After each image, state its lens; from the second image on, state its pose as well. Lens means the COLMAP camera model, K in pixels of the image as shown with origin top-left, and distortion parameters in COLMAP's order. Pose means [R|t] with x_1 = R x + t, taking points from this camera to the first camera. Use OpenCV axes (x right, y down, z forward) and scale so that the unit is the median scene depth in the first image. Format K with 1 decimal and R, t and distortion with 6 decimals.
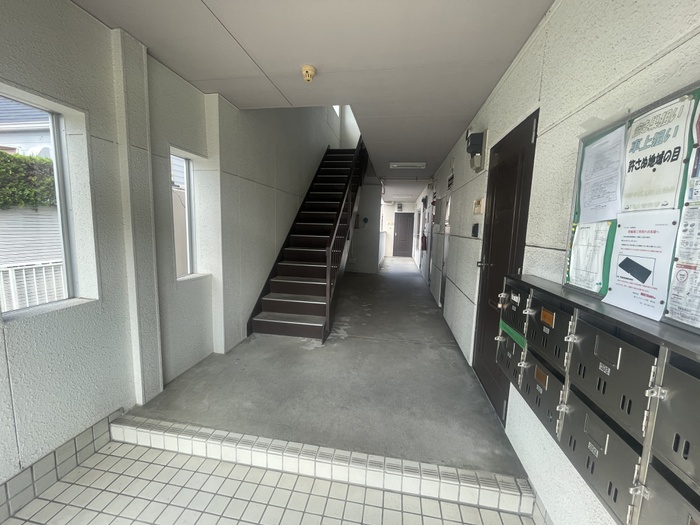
lens RADIAL K [[284.4, 0, 350.0], [0, 284.4, 262.5], [0, 0, 1]] dist [-0.002201, -0.000316]
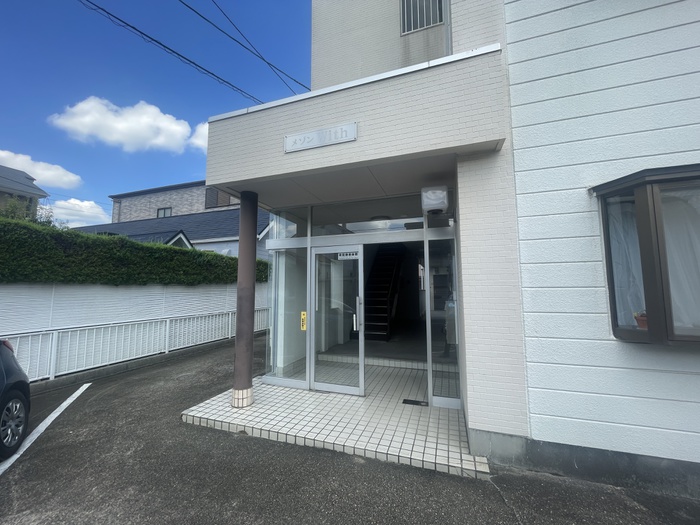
lens RADIAL K [[284.4, 0, 350.0], [0, 284.4, 262.5], [0, 0, 1]] dist [-0.002201, -0.000316]
pose [[0.984888, -0.048260, -0.166335, 0.011522], [0.011871, 0.976946, -0.213157, 0.126223], [0.172788, 0.207961, 0.962755, -0.972279]]
